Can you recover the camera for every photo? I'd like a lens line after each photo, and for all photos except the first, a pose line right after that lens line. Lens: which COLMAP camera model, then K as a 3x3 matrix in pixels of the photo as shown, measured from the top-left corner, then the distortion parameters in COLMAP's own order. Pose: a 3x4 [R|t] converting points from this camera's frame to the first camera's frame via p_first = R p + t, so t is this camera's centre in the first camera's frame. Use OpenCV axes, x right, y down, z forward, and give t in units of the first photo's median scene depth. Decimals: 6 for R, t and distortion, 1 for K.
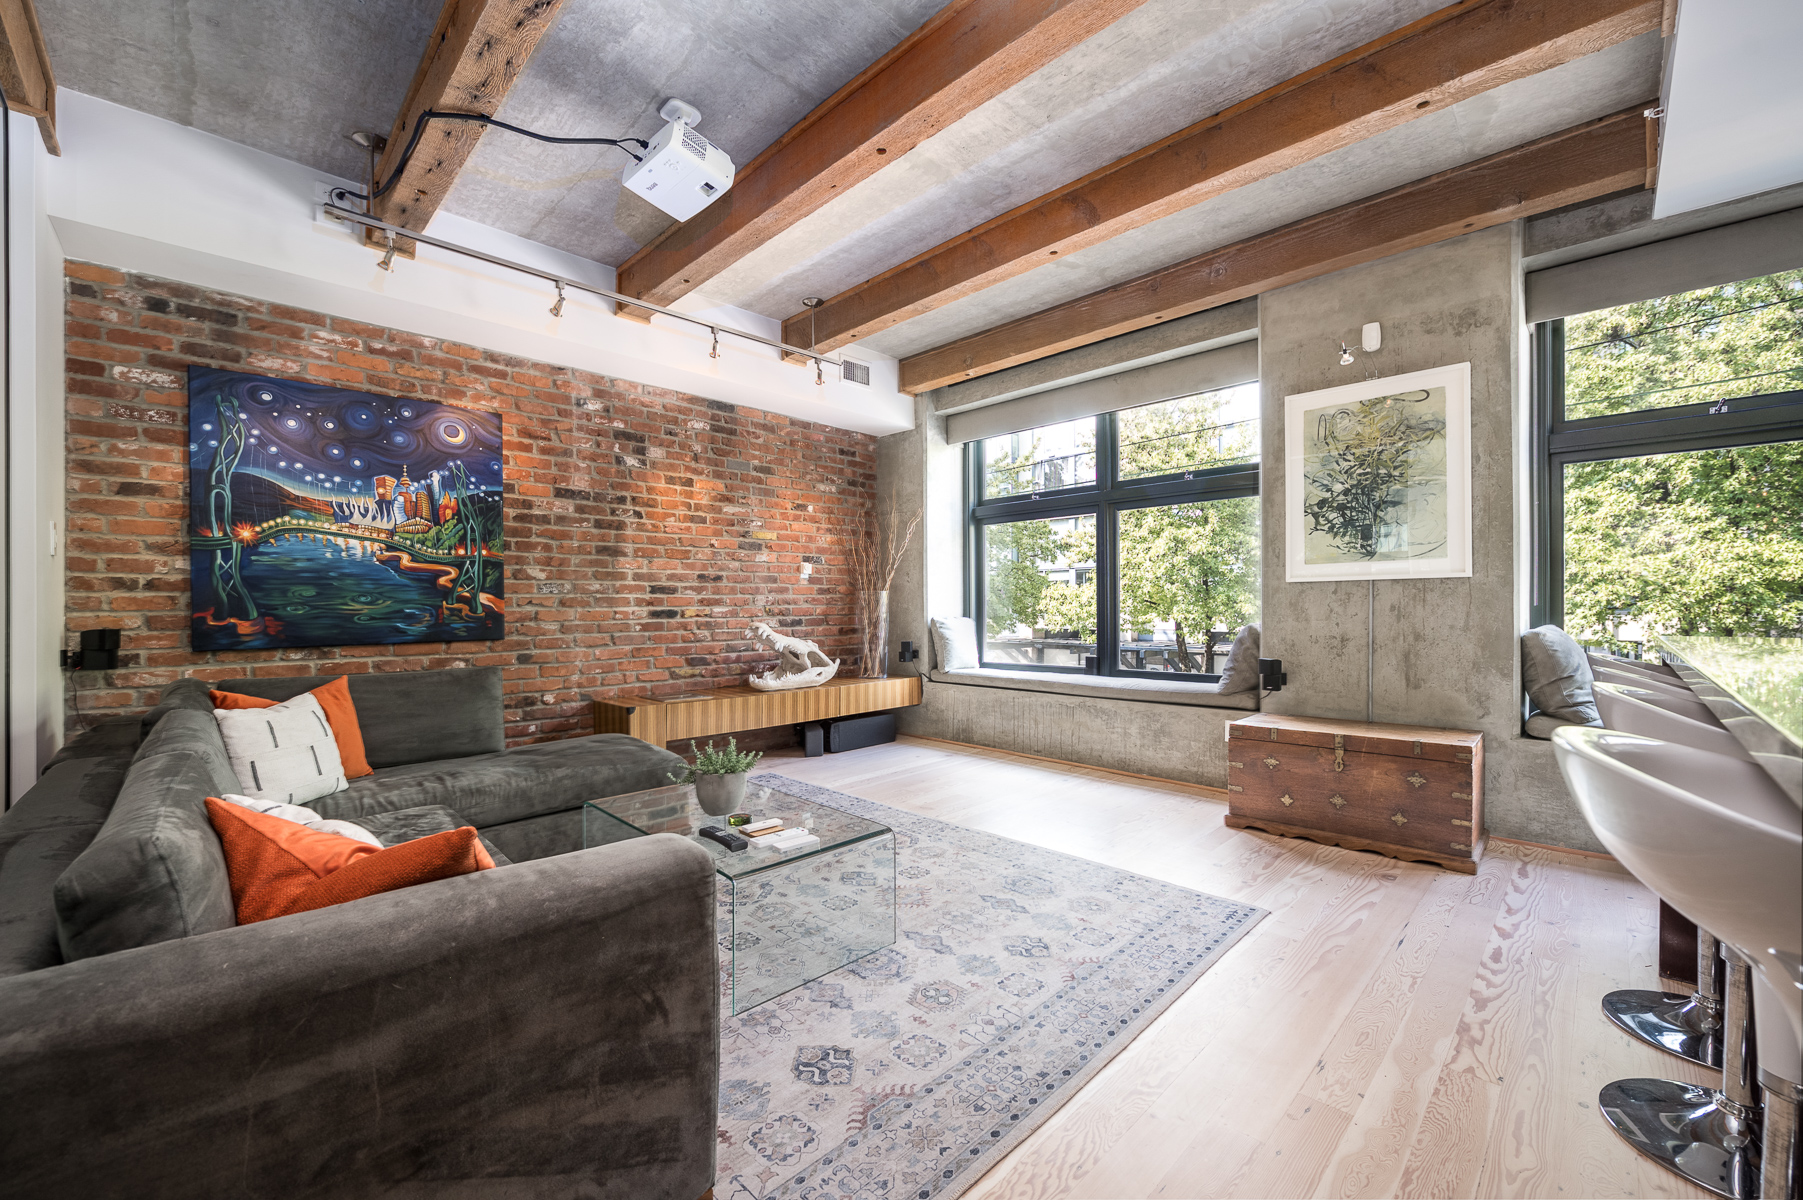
lens RADIAL K [[714.5, 0, 901.5], [0, 714.5, 600.0], [0, 0, 1]] dist [-0.022277, -0.000391]
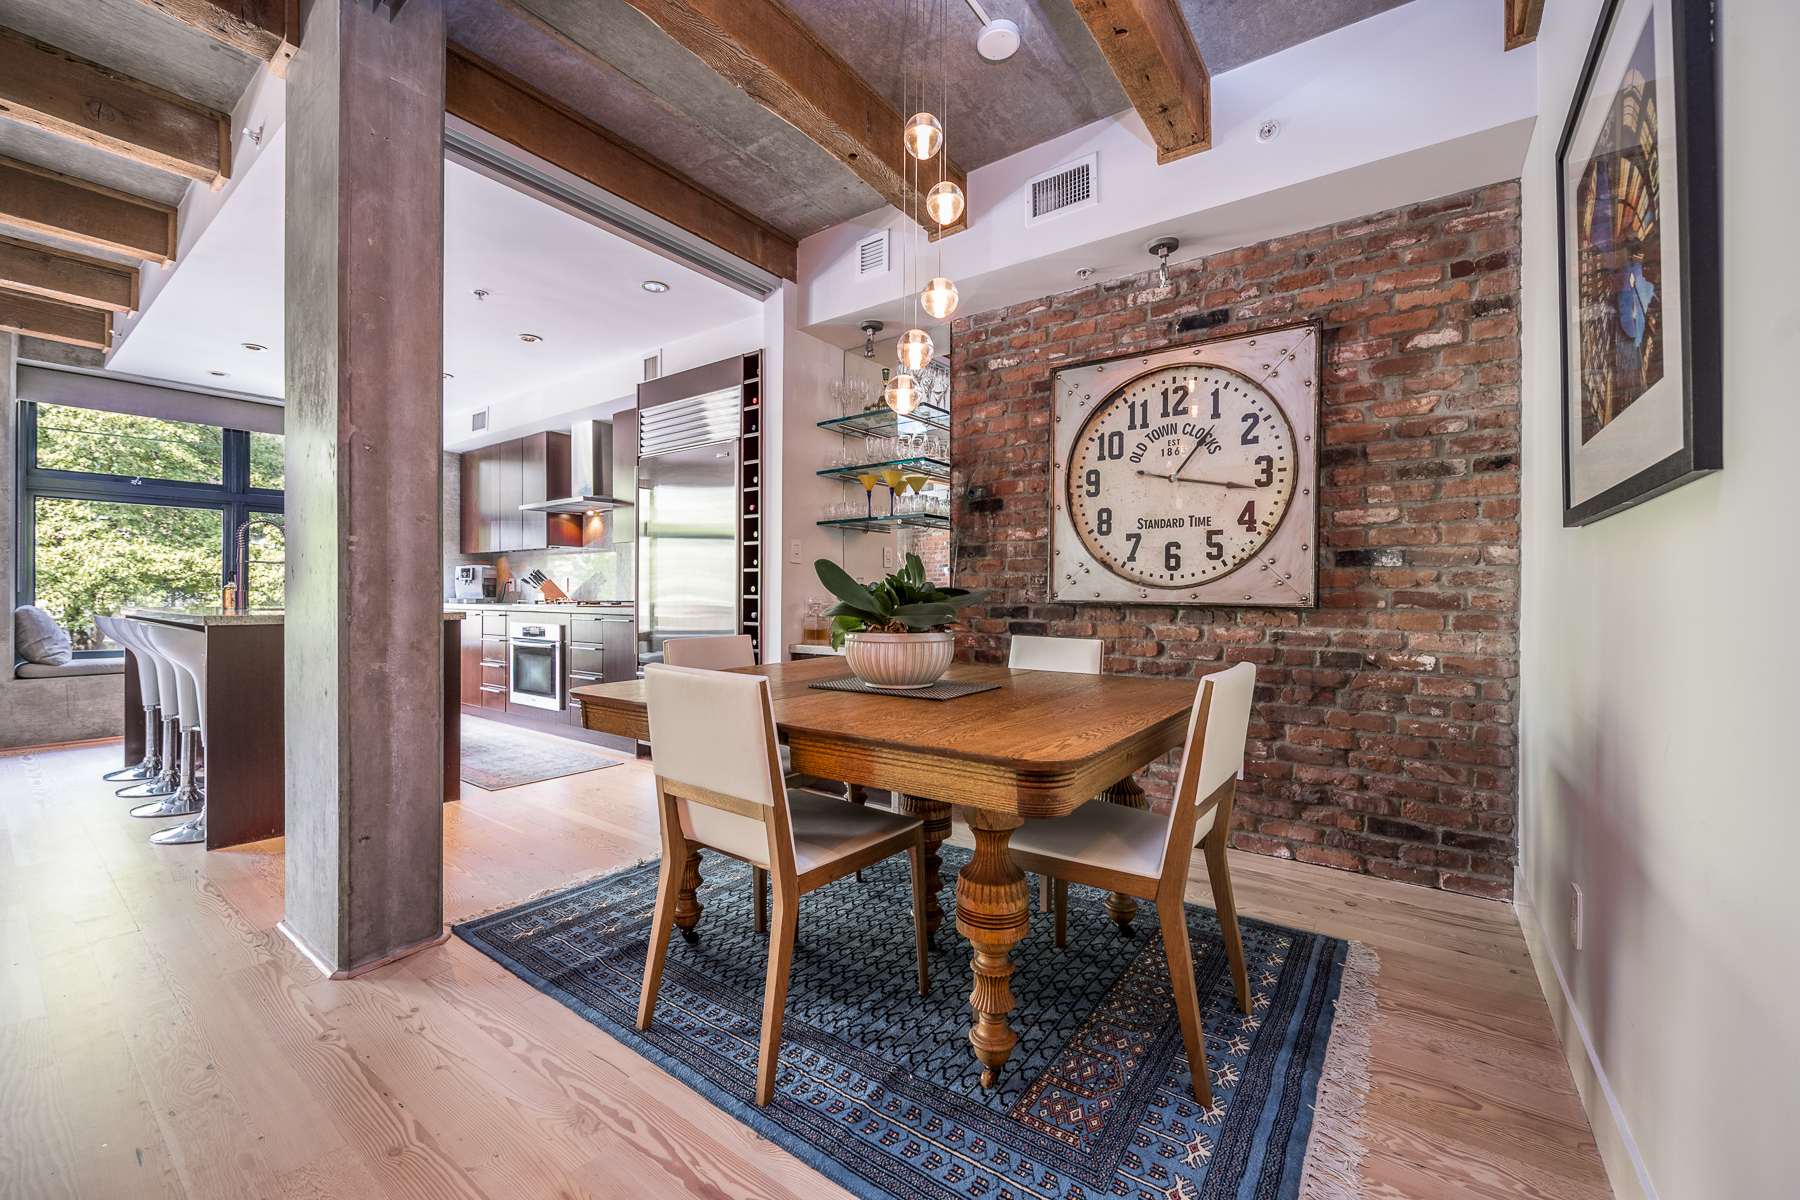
lens RADIAL K [[738.8, 0, 895.7], [0, 738.8, 625.2], [0, 0, 1]] dist [-0.026273, -0.000320]
pose [[-0.154496, -0.041023, 0.987141, -0.612586], [-0.012381, 0.999140, 0.039583, -0.007462], [-0.987916, -0.006107, -0.154871, -0.399018]]
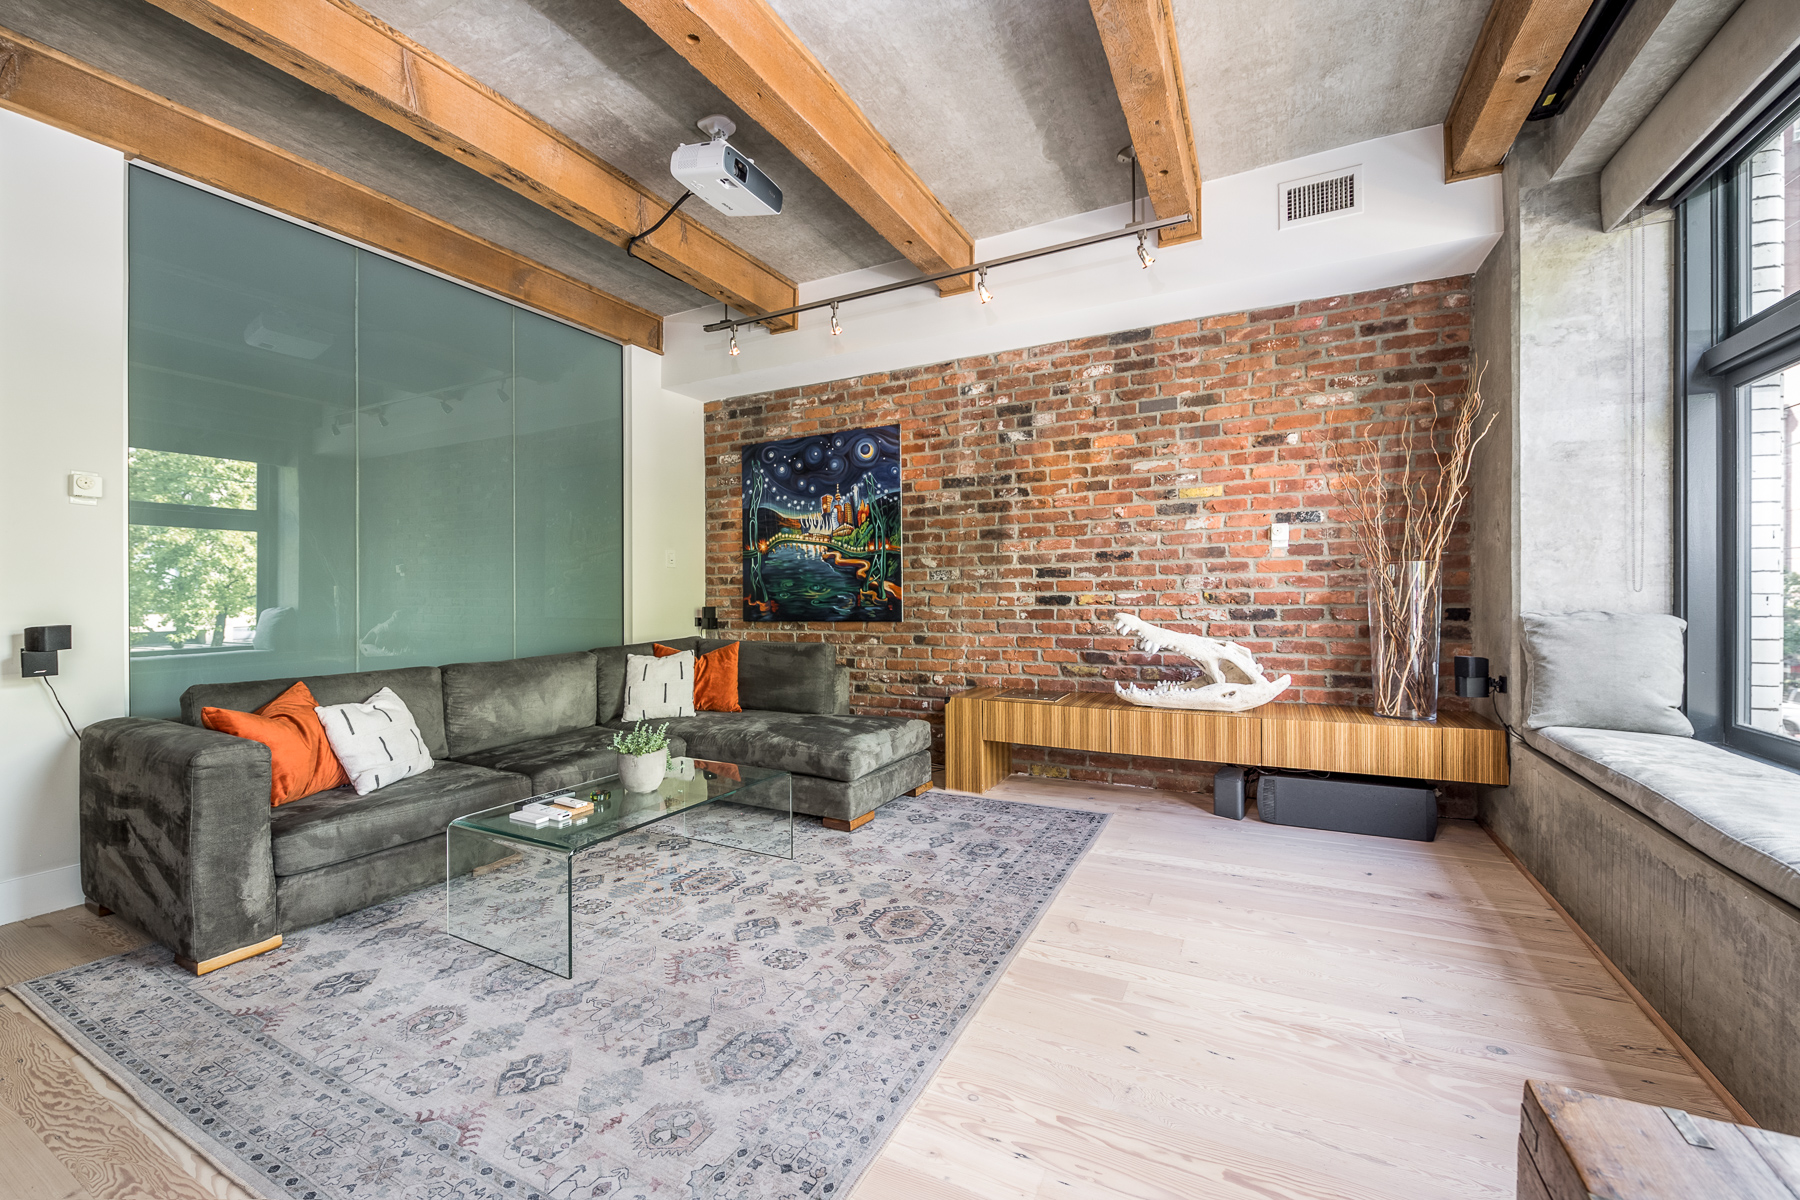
lens RADIAL K [[701.1, 0, 826.0], [0, 701.1, 591.7], [0, 0, 1]] dist [-0.015160, -0.000244]
pose [[0.286343, -0.002809, -0.958123, 0.470301], [0.015913, 0.999872, 0.001825, 0.003524], [0.957995, -0.015770, 0.286351, 0.550612]]
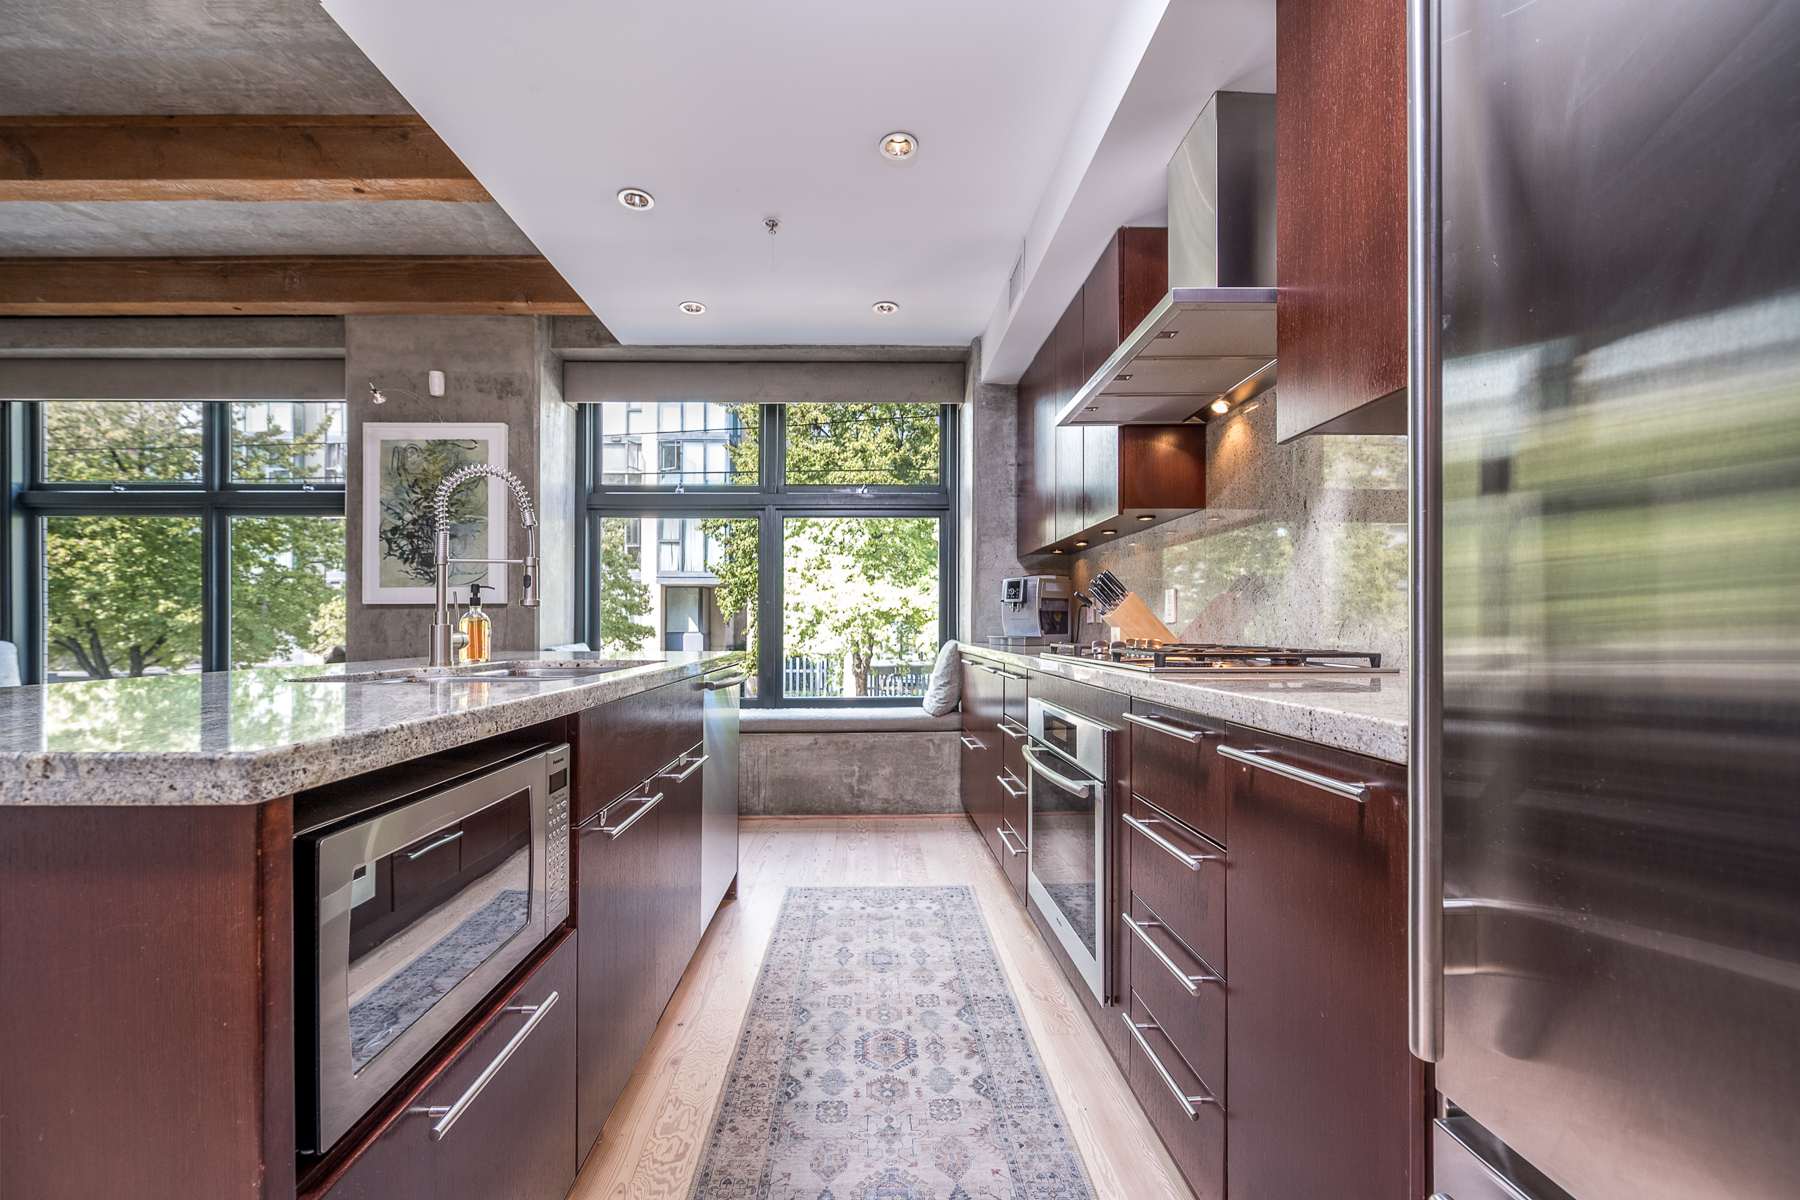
lens RADIAL K [[738.8, 0, 895.7], [0, 738.8, 625.2], [0, 0, 1]] dist [-0.026273, -0.000320]
pose [[0.670567, 0.005507, 0.741828, 0.233687], [-0.011597, 0.999928, 0.003059, -0.005768], [-0.741758, -0.010654, 0.670583, -0.228592]]
